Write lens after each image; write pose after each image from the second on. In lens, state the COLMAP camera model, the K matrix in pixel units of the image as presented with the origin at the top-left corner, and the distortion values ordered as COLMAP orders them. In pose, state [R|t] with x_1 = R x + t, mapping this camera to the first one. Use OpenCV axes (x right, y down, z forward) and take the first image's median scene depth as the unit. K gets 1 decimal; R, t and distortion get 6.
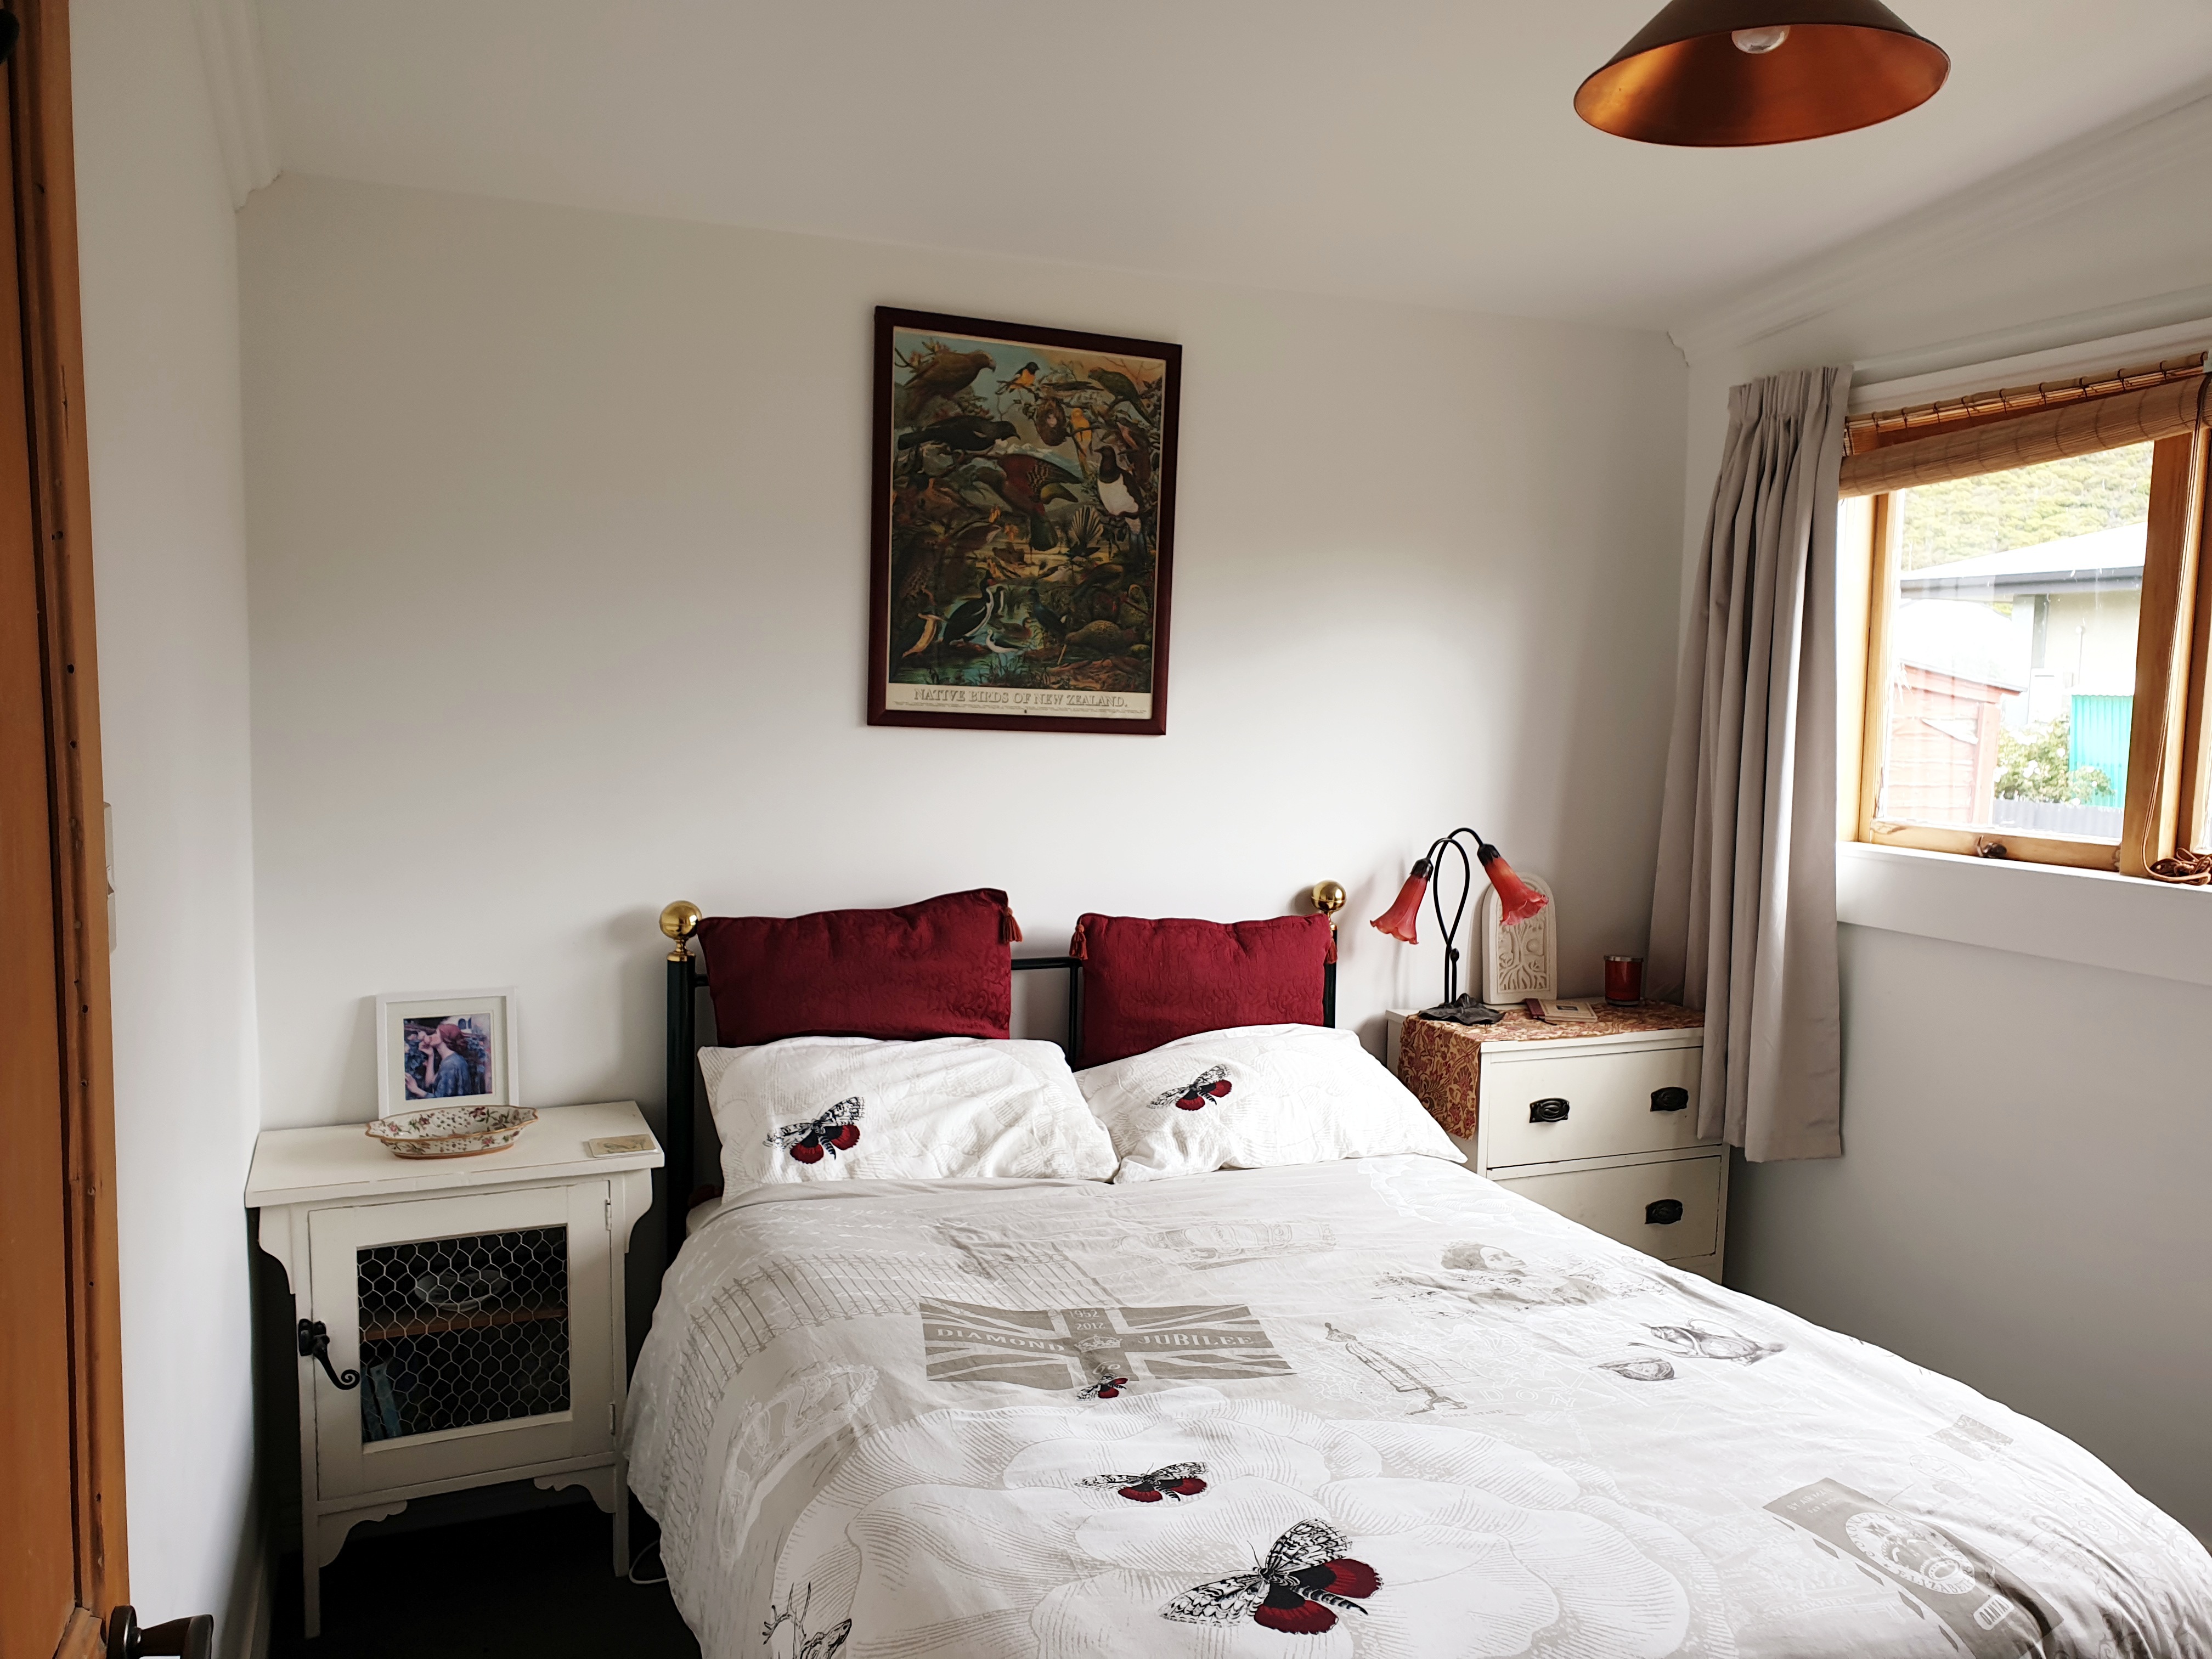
lens RADIAL K [[1745.9, 0, 1106.0], [0, 1745.9, 829.5], [0, 0, 1]] dist [0.070327, -0.001423]
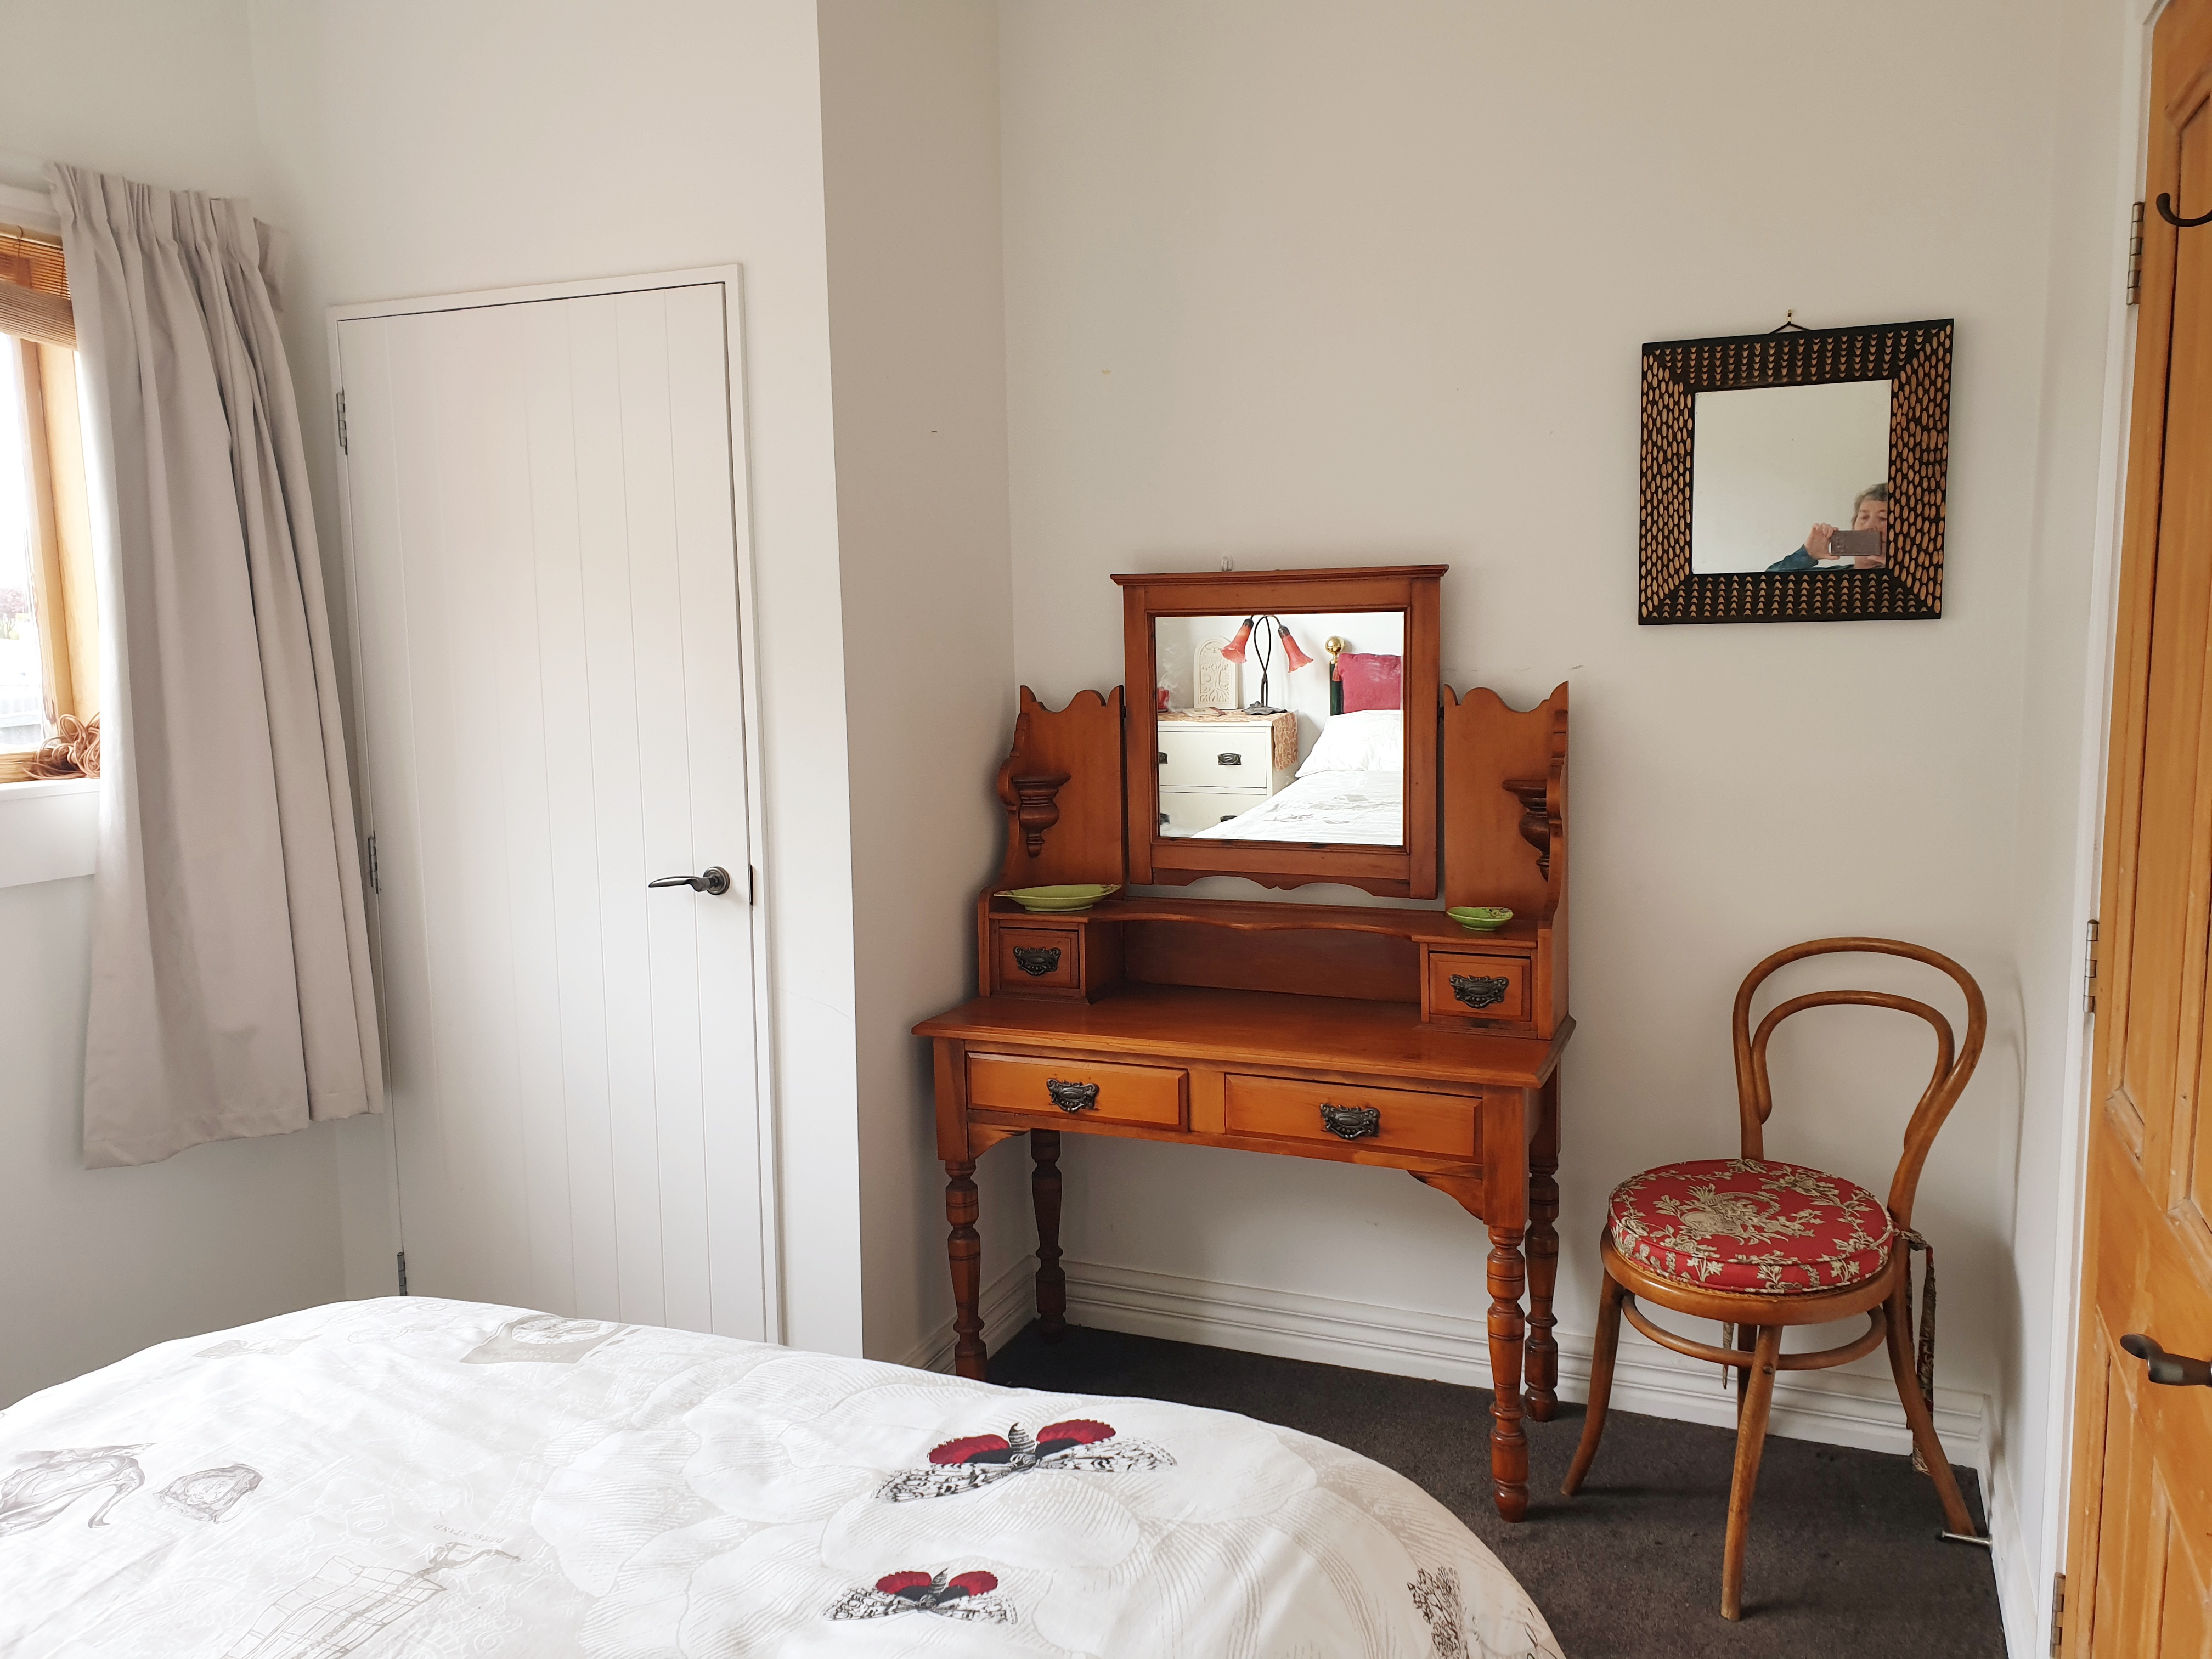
lens RADIAL K [[1706.3, 0, 1106.0], [0, 1706.3, 829.5], [0, 0, 1]] dist [-0.003499, 0.000134]
pose [[-0.644033, -0.121512, 0.755286, -0.497349], [0.094766, 0.967028, 0.236384, -0.107696], [-0.759106, 0.223814, -0.611282, 1.219857]]
